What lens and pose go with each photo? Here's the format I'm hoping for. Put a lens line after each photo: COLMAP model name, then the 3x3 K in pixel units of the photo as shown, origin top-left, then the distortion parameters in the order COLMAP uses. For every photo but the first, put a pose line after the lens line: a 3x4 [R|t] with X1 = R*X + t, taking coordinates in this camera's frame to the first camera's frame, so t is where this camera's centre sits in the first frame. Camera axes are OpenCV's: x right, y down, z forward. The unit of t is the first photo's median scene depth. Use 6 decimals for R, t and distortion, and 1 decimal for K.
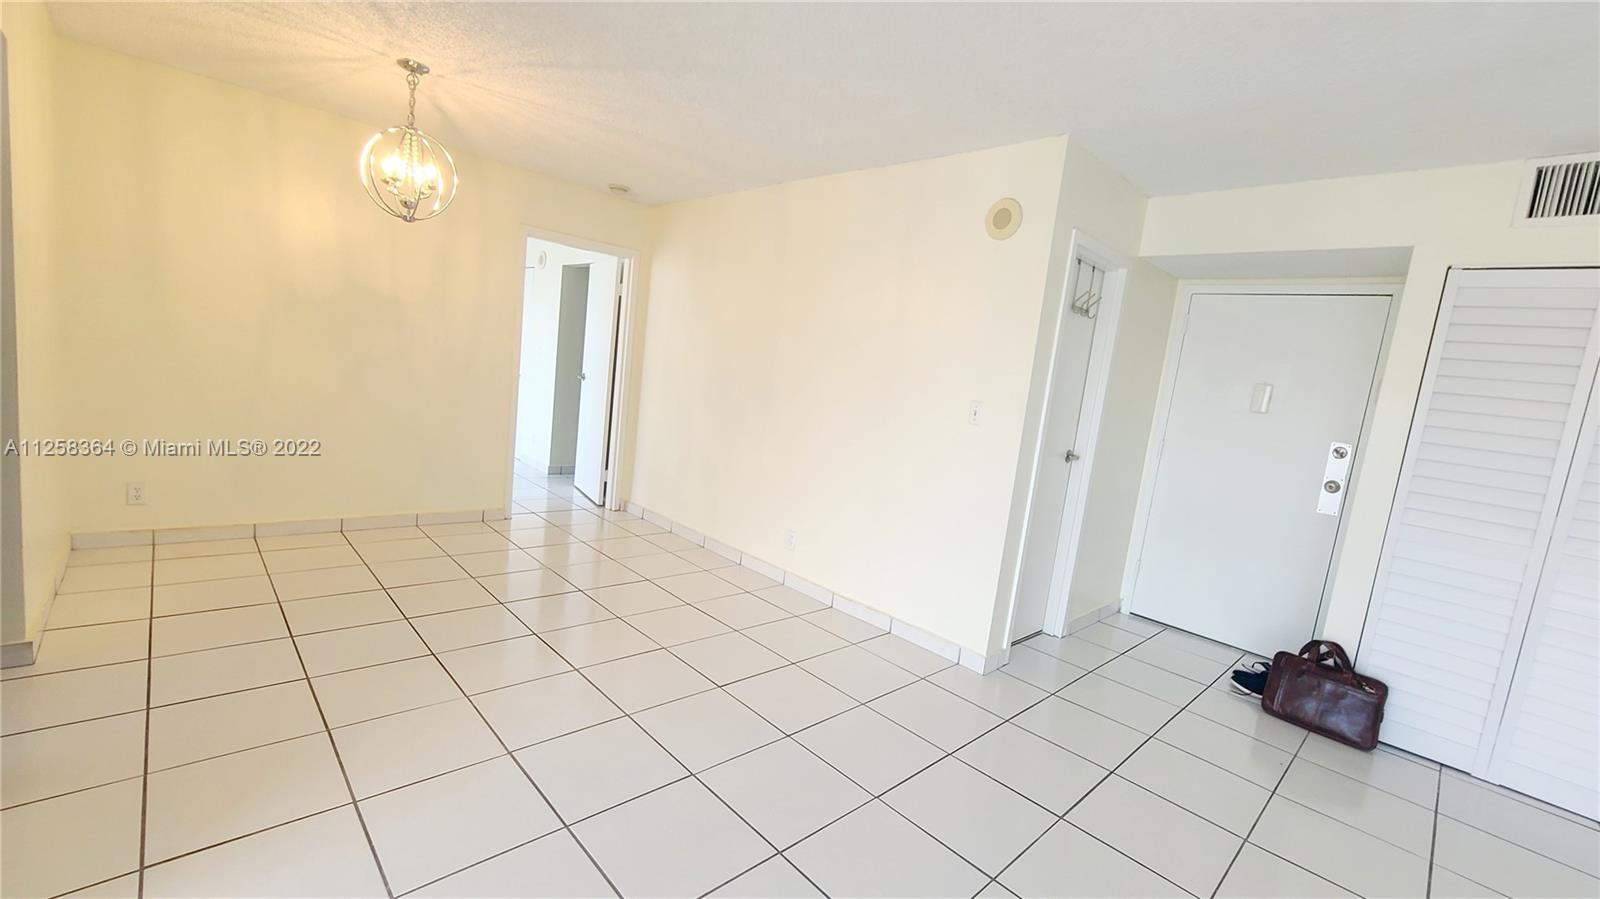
lens RADIAL K [[654.6, 0, 801.5], [0, 654.6, 452.3], [0, 0, 1]] dist [0.000427, -0.000306]
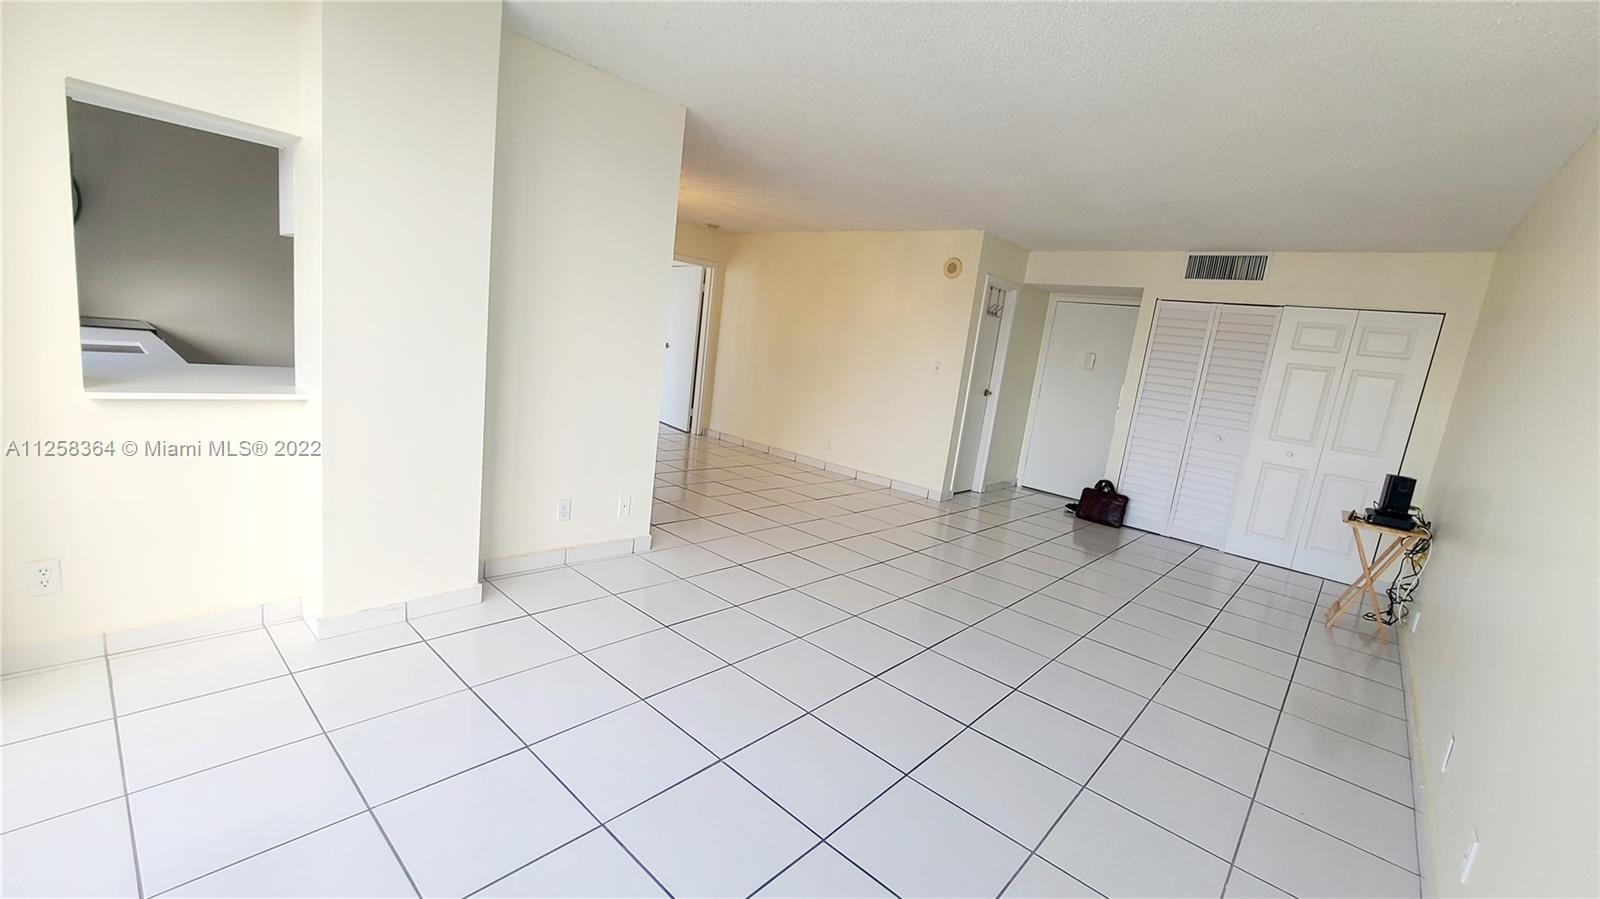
lens RADIAL K [[654.6, 0, 801.5], [0, 654.6, 452.3], [0, 0, 1]] dist [0.000427, -0.000306]
pose [[0.996793, -0.006759, 0.079731, -0.261752], [0.002605, 0.998640, 0.052080, 0.078639], [-0.079975, -0.051705, 0.995455, -0.816340]]
